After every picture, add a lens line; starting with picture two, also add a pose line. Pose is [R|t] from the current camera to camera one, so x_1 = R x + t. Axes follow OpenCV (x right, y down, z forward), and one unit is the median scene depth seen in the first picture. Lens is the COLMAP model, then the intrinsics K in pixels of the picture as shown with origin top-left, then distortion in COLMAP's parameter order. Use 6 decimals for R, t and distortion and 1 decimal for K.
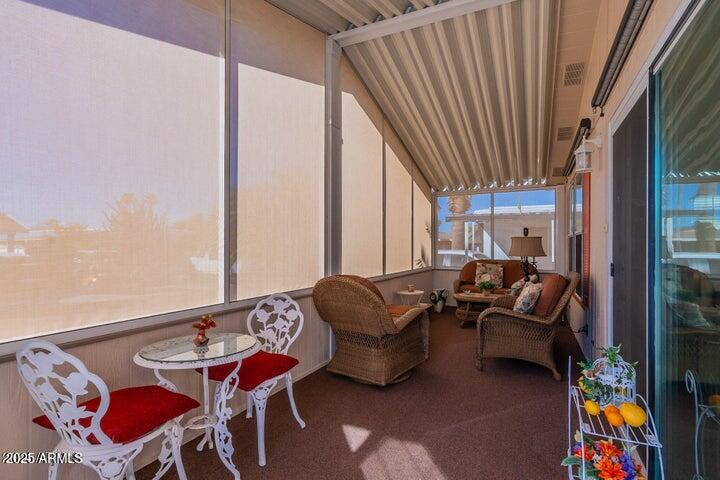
lens RADIAL K [[334.5, 0, 371.2], [0, 334.5, 245.3], [0, 0, 1]] dist [-0.004782, -0.000188]
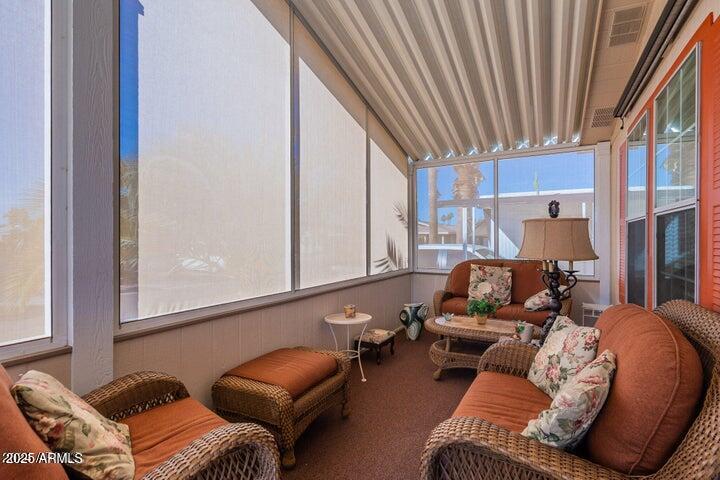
lens RADIAL K [[328.1, 0, 367.5], [0, 328.1, 239.5], [0, 0, 1]] dist [-0.000985, 0.000955]
pose [[0.998548, -0.004423, -0.053685, 0.147129], [0.004554, 0.999987, 0.002323, 0.001199], [0.053674, -0.002564, 0.998555, 0.344574]]
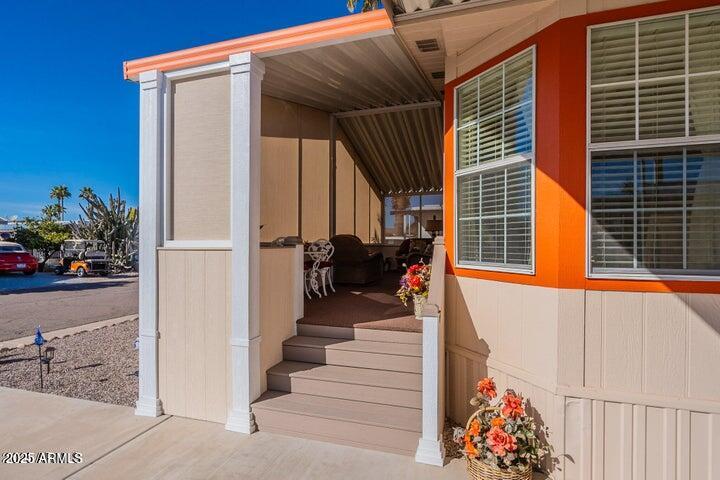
lens RADIAL K [[328.1, 0, 354.4], [0, 328.1, 241.6], [0, 0, 1]] dist [-0.000985, 0.000955]
pose [[0.993536, 0.000859, 0.113513, -0.115706], [-0.000610, 0.999997, -0.002234, 0.063384], [-0.113514, 0.002150, 0.993534, -0.491583]]
